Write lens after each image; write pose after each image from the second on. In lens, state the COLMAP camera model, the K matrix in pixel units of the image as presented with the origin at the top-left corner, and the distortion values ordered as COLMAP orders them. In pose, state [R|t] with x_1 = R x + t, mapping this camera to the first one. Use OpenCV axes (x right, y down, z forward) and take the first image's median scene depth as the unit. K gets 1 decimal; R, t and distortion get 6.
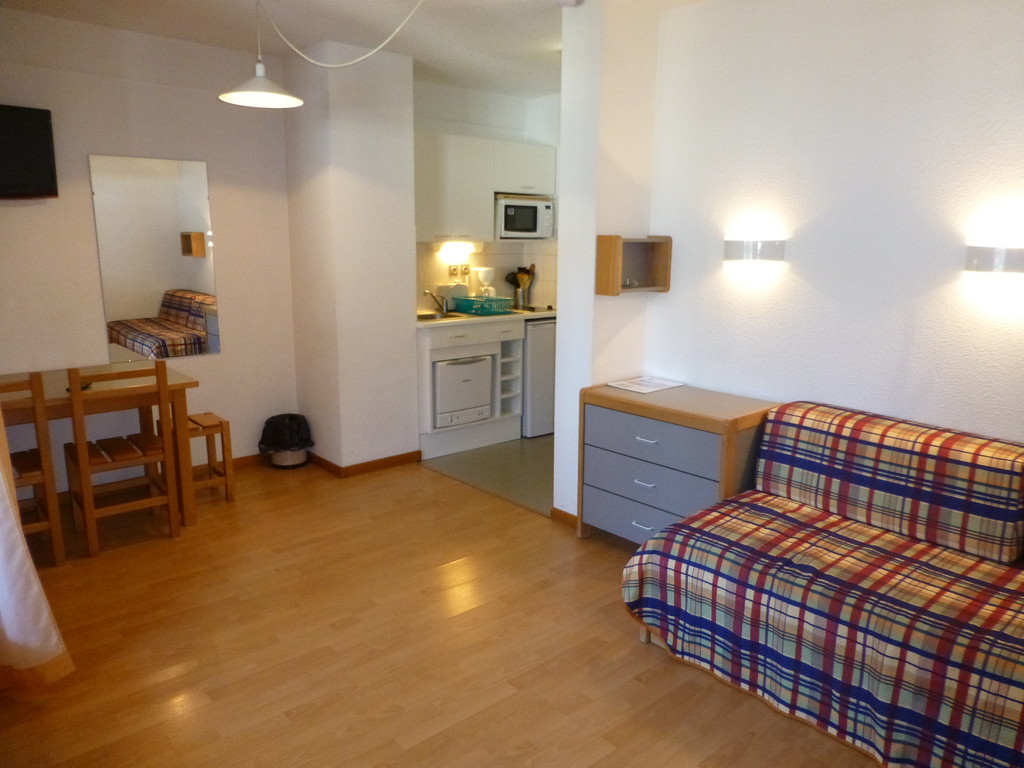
lens RADIAL K [[738.6, 0, 512.0], [0, 738.6, 384.0], [0, 0, 1]] dist [-0.021393, -0.006169]
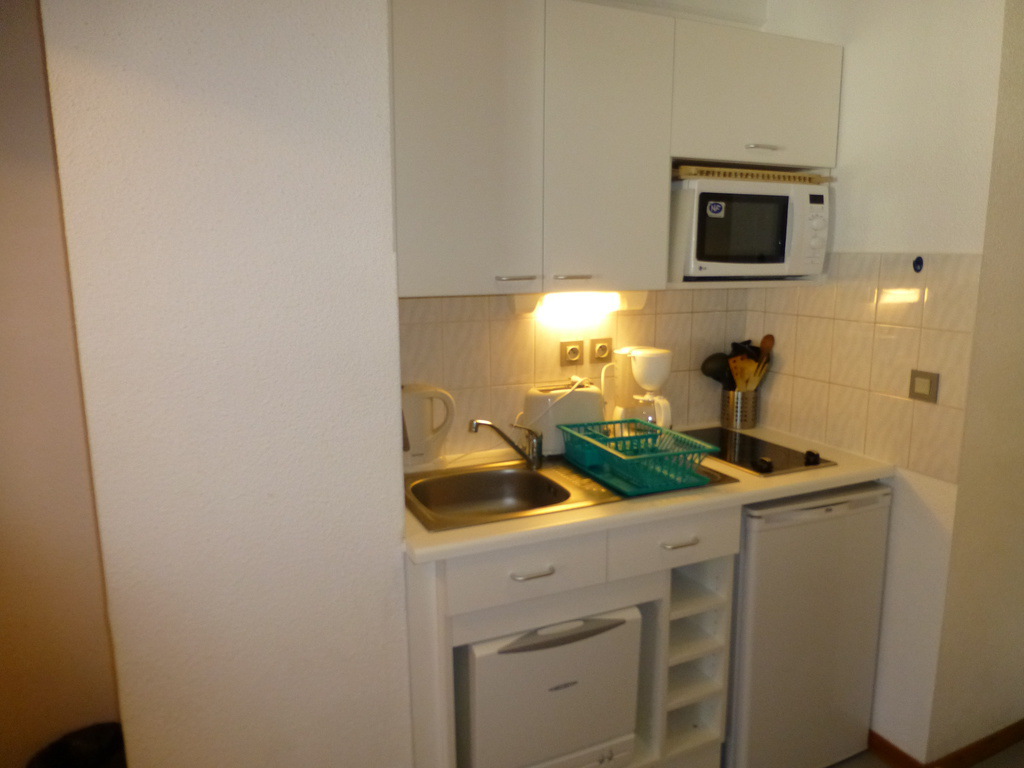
lens RADIAL K [[738.6, 0, 512.0], [0, 738.6, 384.0], [0, 0, 1]] dist [-0.021393, -0.006169]
pose [[0.957030, 0.040481, -0.287148, 0.009996], [-0.046845, 0.998785, -0.015323, -0.129627], [0.286179, 0.028116, 0.957764, 0.590777]]
